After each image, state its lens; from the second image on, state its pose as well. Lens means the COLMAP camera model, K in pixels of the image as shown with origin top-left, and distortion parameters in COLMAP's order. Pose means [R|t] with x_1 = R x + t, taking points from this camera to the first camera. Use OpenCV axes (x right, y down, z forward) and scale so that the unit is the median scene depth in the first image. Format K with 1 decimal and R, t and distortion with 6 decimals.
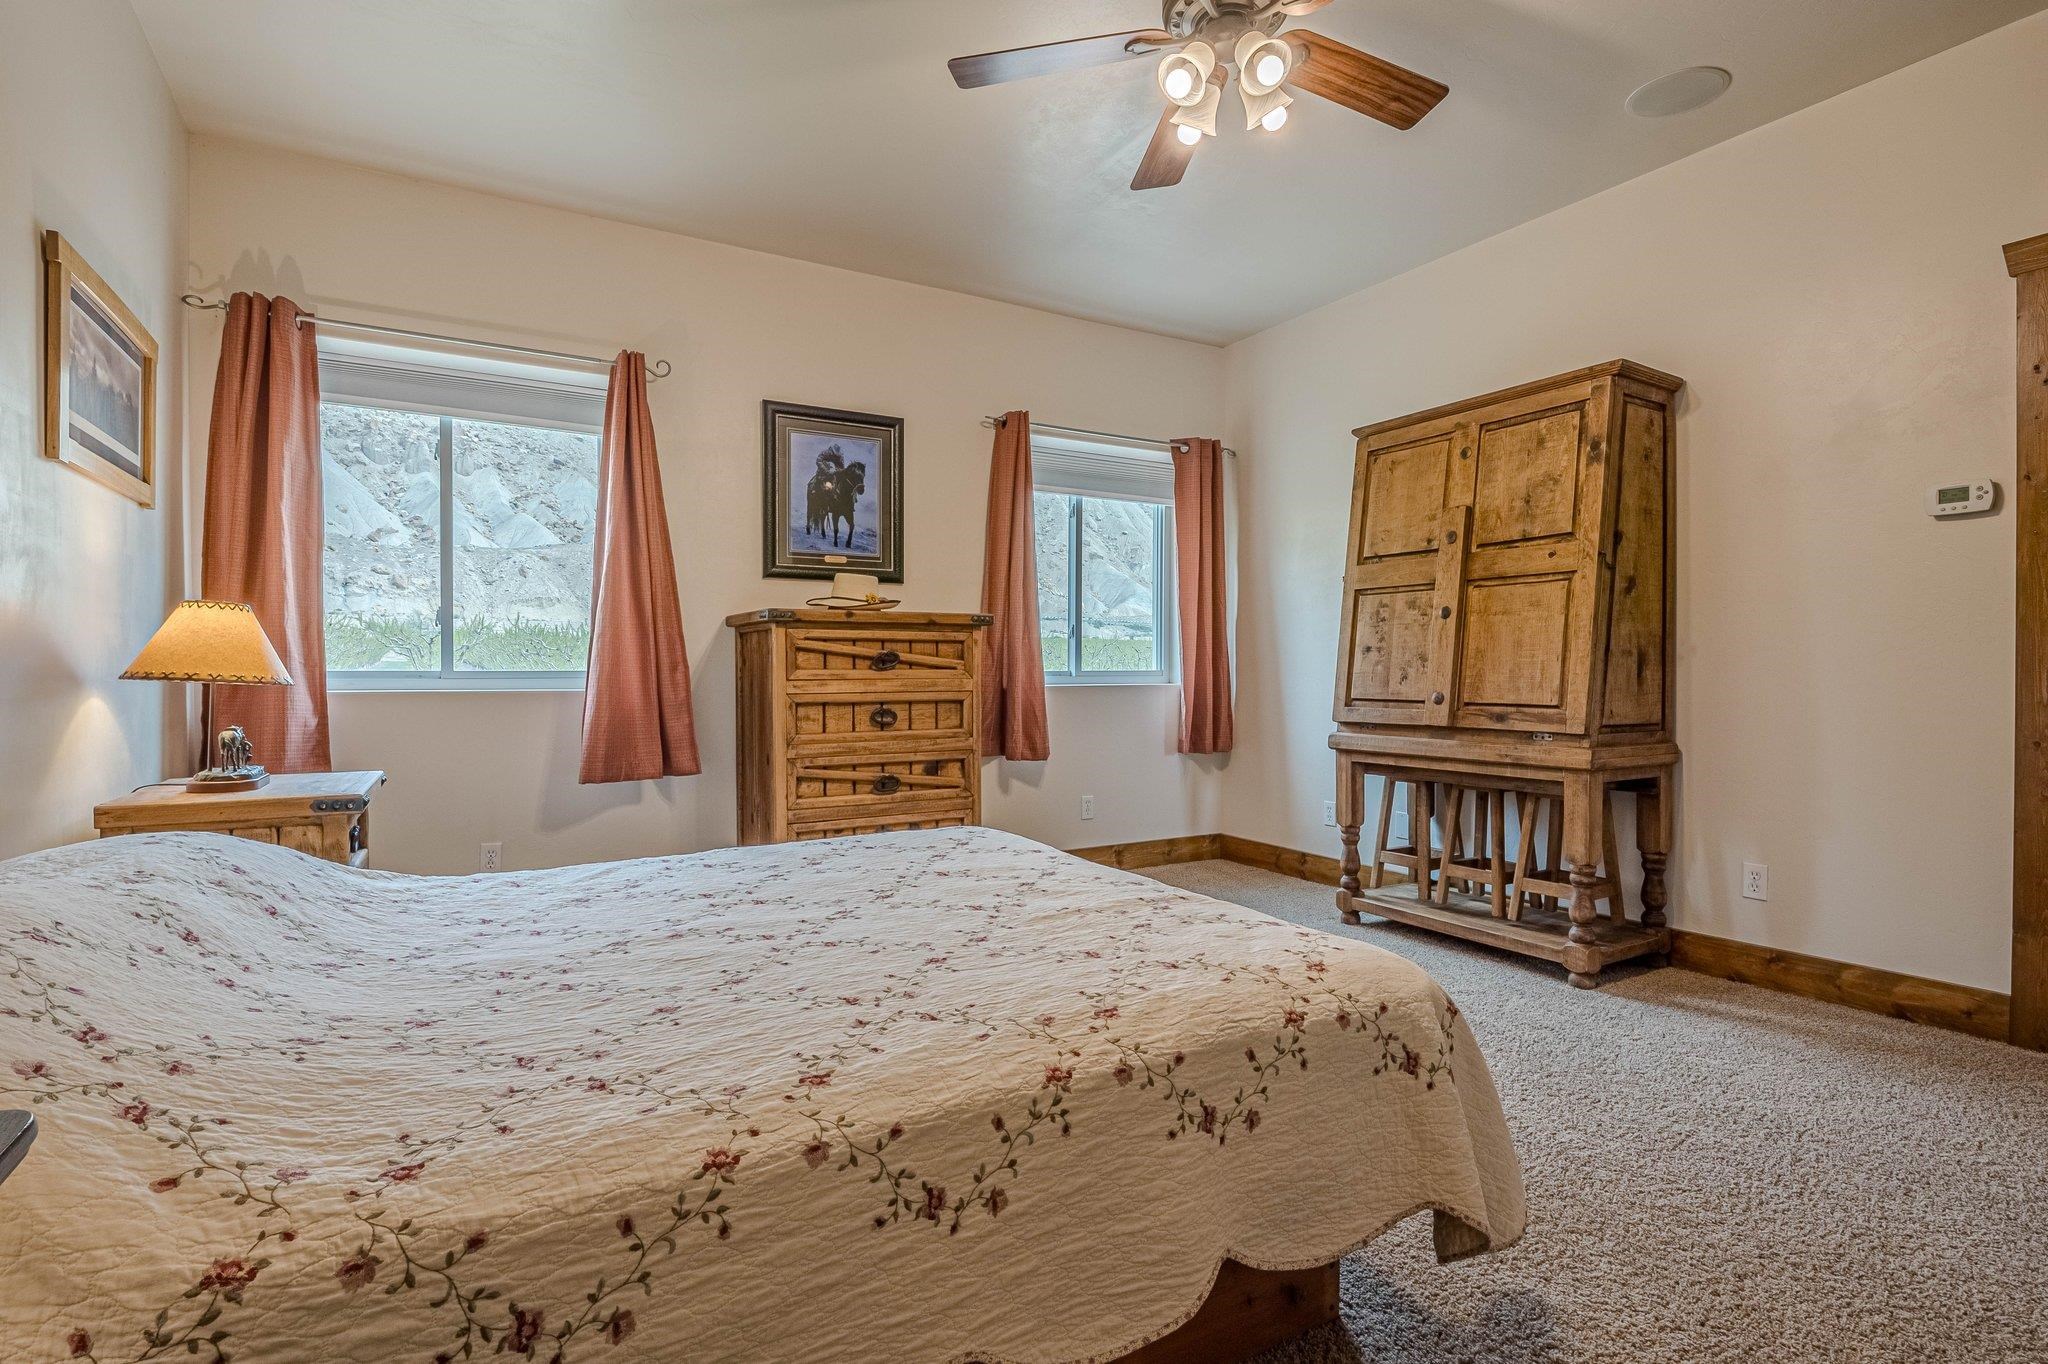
lens RADIAL K [[991.1, 0, 1024.0], [0, 991.1, 682.0], [0, 0, 1]] dist [-0.004676, -0.000577]
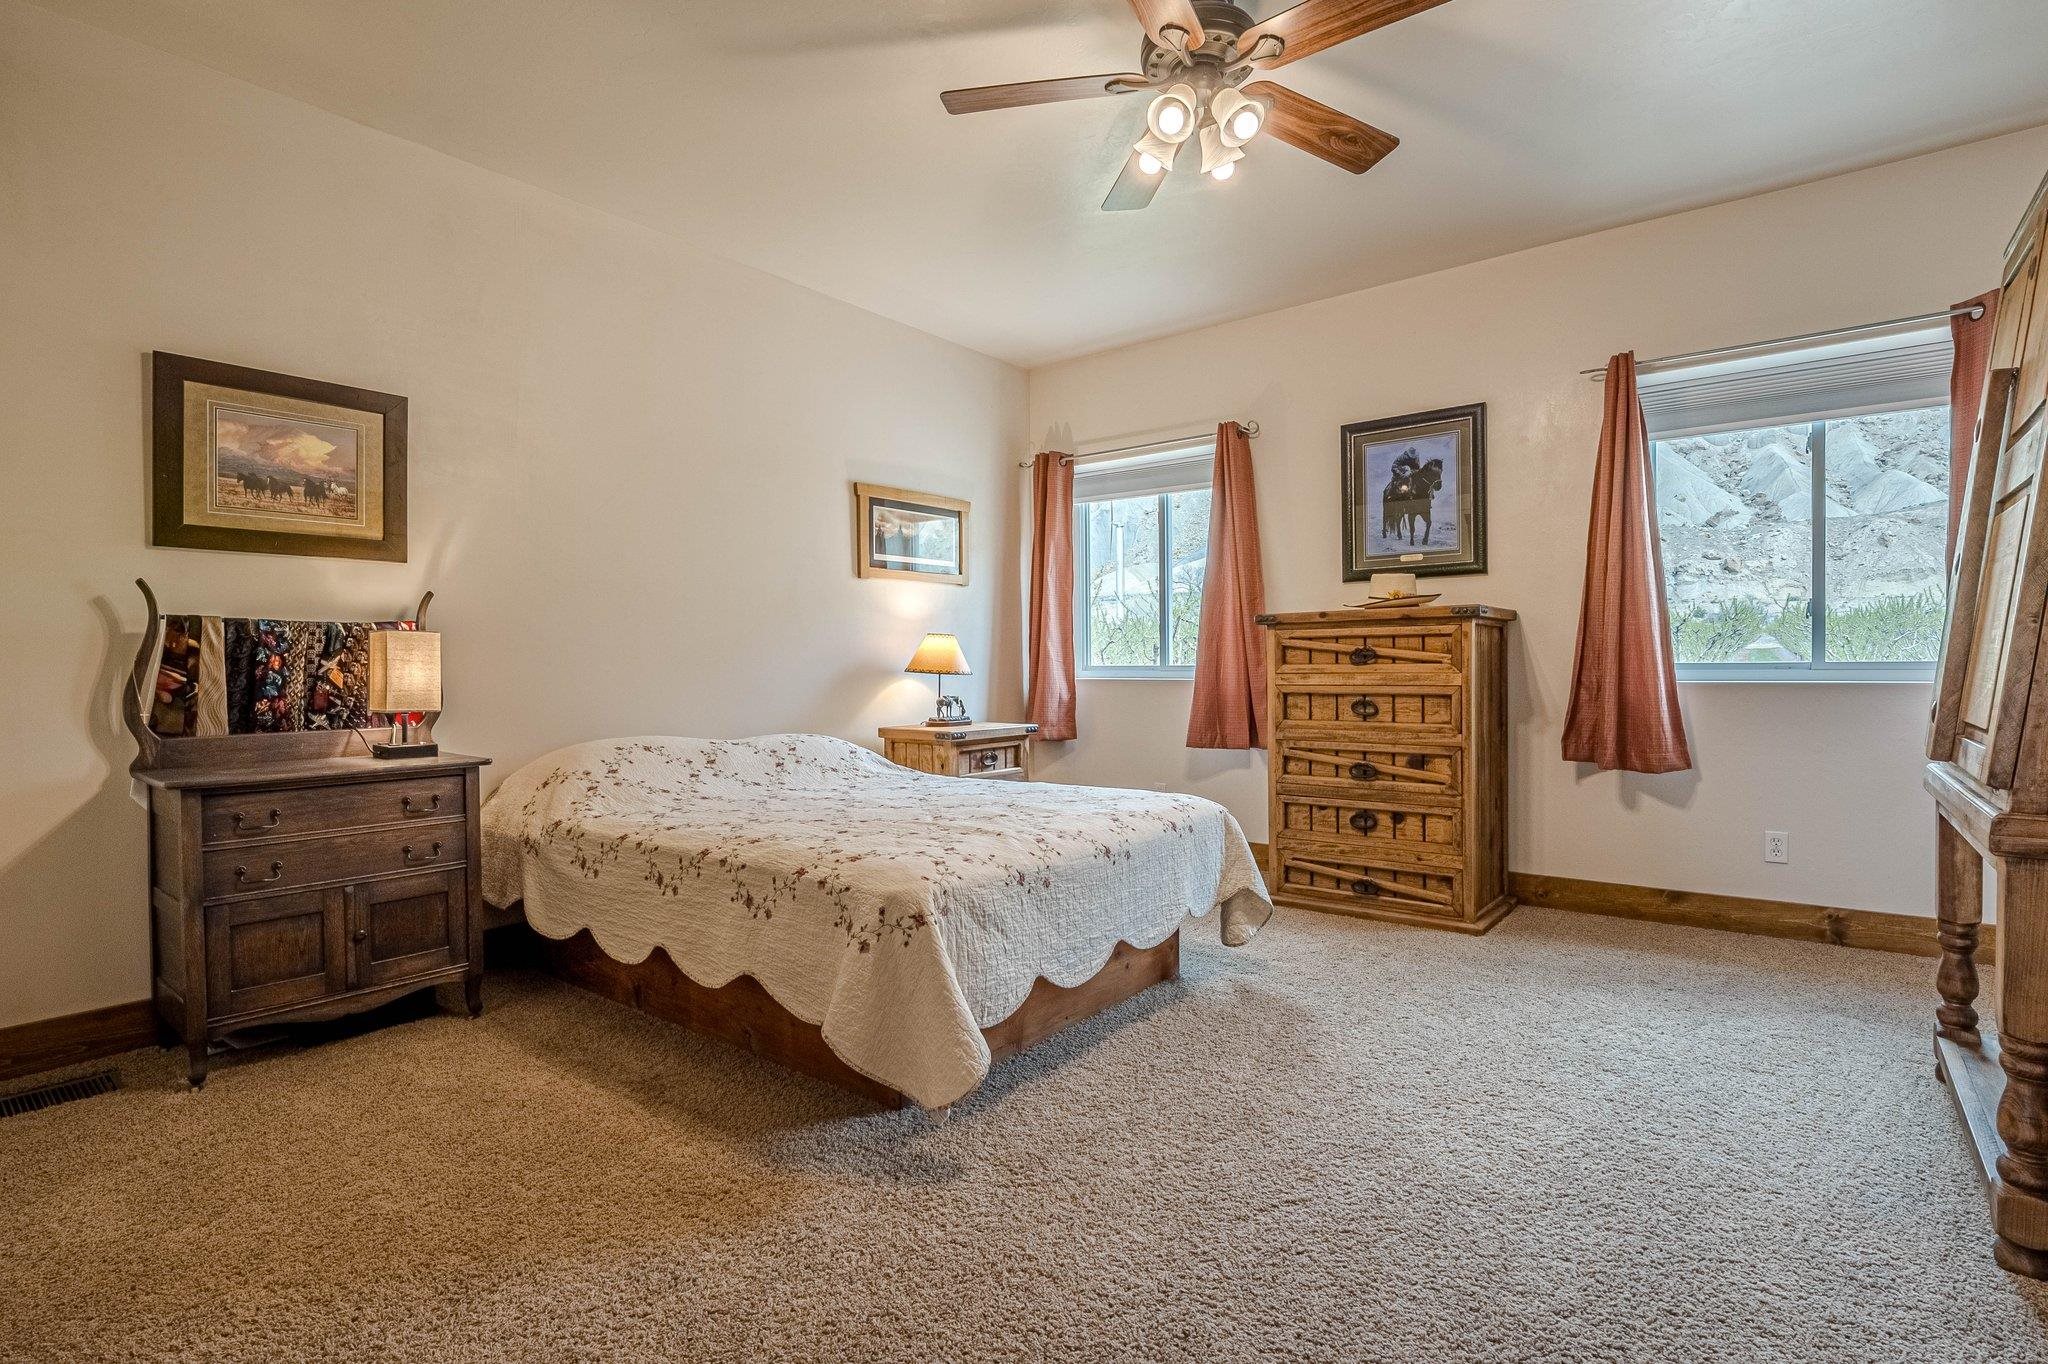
lens RADIAL K [[993.1, 0, 995.3], [0, 993.1, 674.0], [0, 0, 1]] dist [-0.001149, -0.011660]
pose [[0.340697, 0.006883, -0.940148, 0.704901], [-0.003827, 0.999975, 0.005934, -0.006386], [0.940165, 0.001576, 0.340715, 0.254068]]
